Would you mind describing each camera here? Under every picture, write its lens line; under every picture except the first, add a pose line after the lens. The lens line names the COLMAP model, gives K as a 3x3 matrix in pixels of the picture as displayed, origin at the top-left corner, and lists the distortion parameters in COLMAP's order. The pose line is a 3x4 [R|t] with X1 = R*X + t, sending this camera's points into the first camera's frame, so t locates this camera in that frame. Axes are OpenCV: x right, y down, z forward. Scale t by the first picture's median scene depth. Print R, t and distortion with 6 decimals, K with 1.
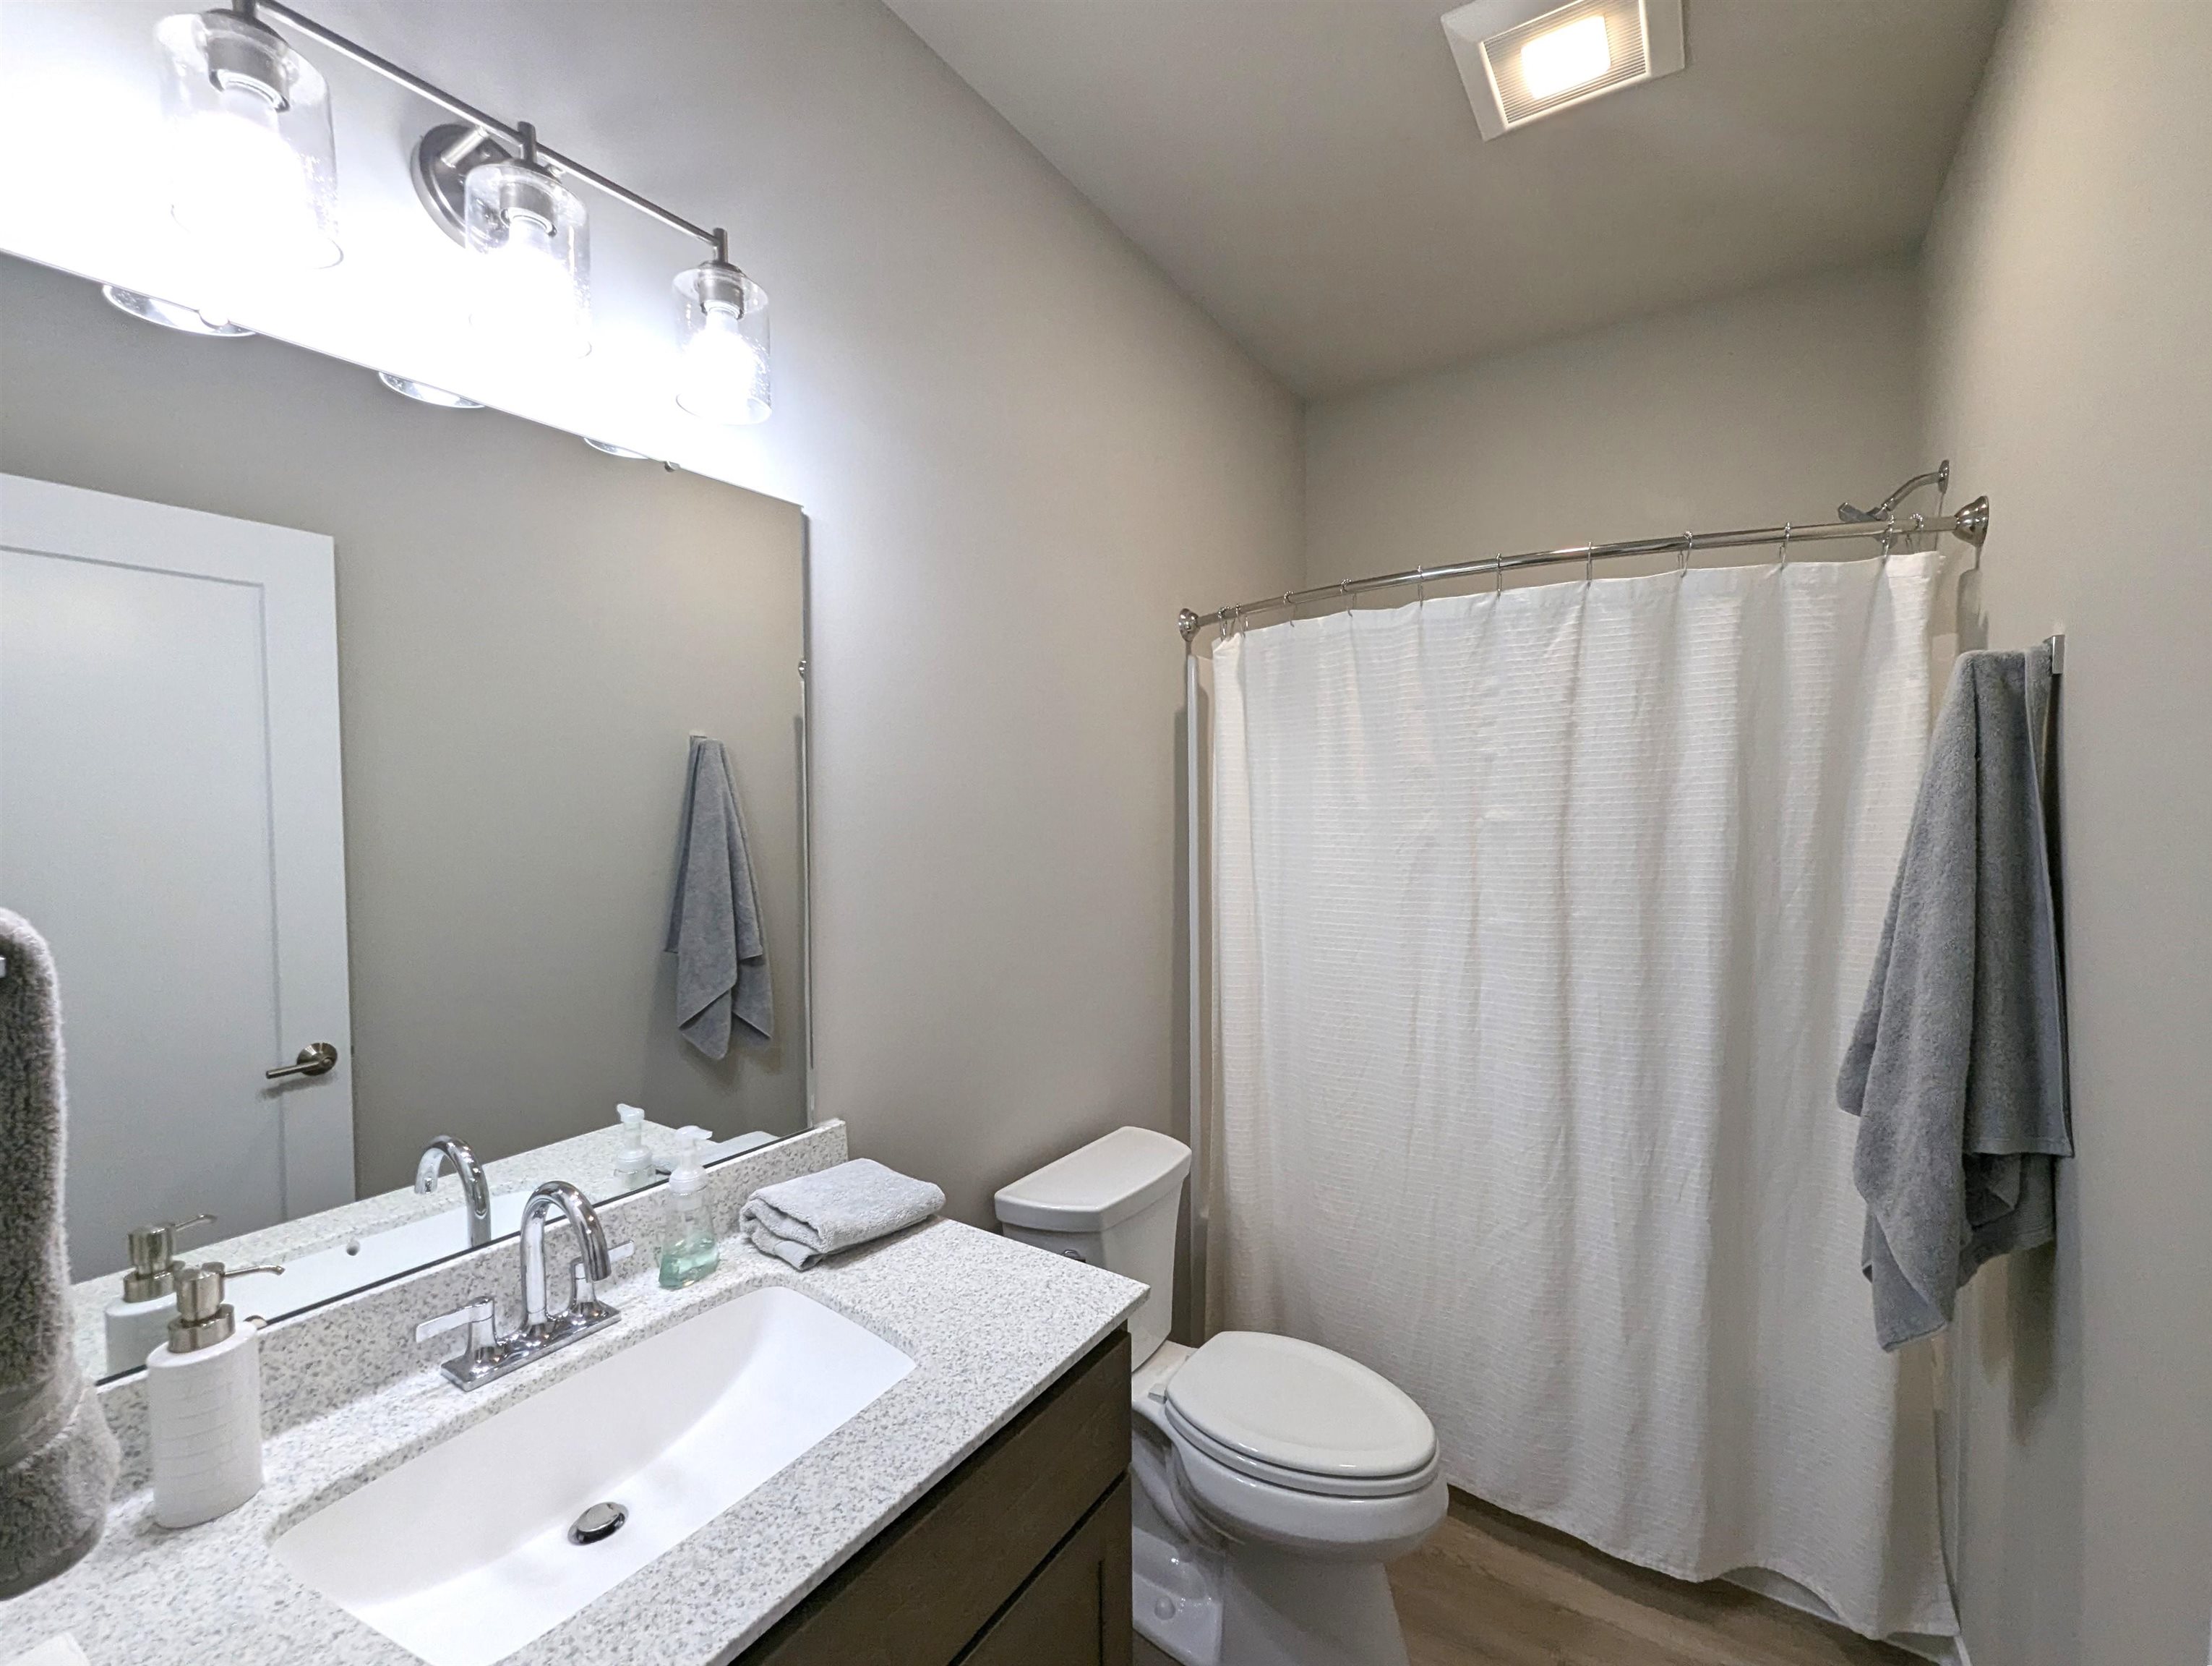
lens RADIAL K [[926.9, 0, 1103.7], [0, 926.9, 836.5], [0, 0, 1]] dist [-0.000043, 0.000281]
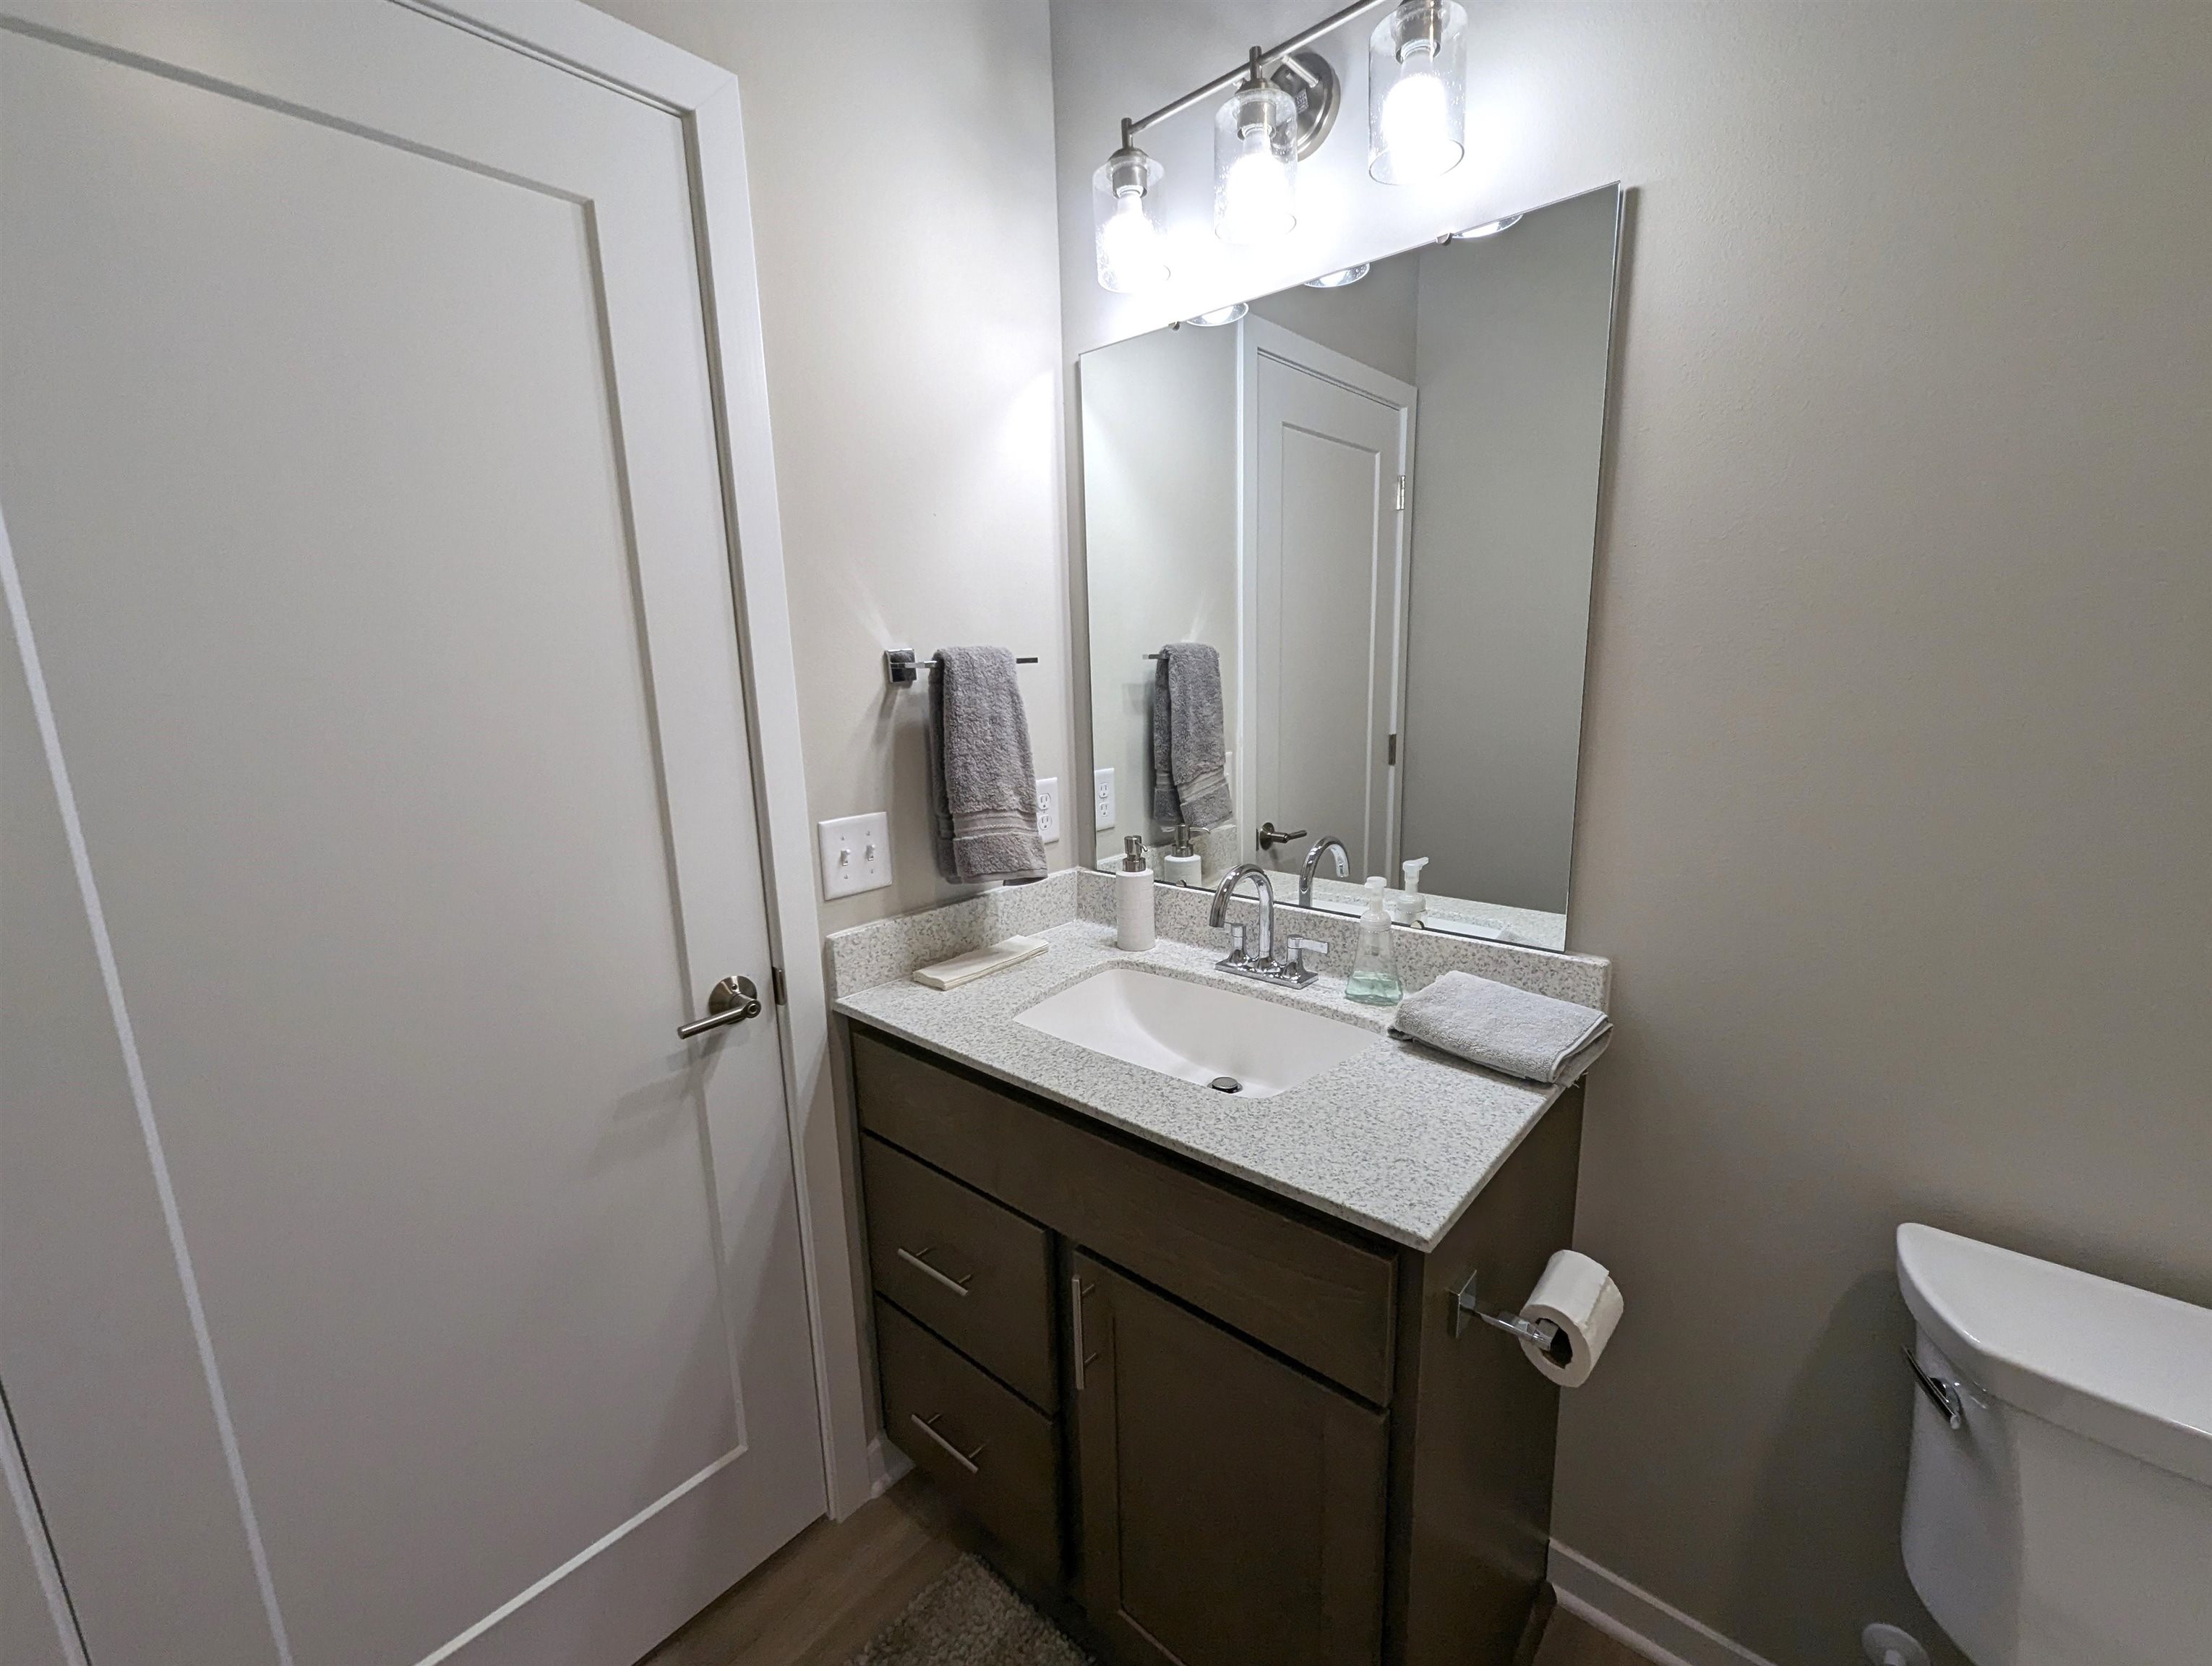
lens RADIAL K [[926.9, 0, 1103.7], [0, 926.9, 836.5], [0, 0, 1]] dist [-0.000043, 0.000281]
pose [[-0.121565, 0.205486, -0.971080, 0.768427], [-0.004734, 0.978205, 0.207587, 0.029324], [0.992572, 0.029832, -0.117943, 0.874684]]
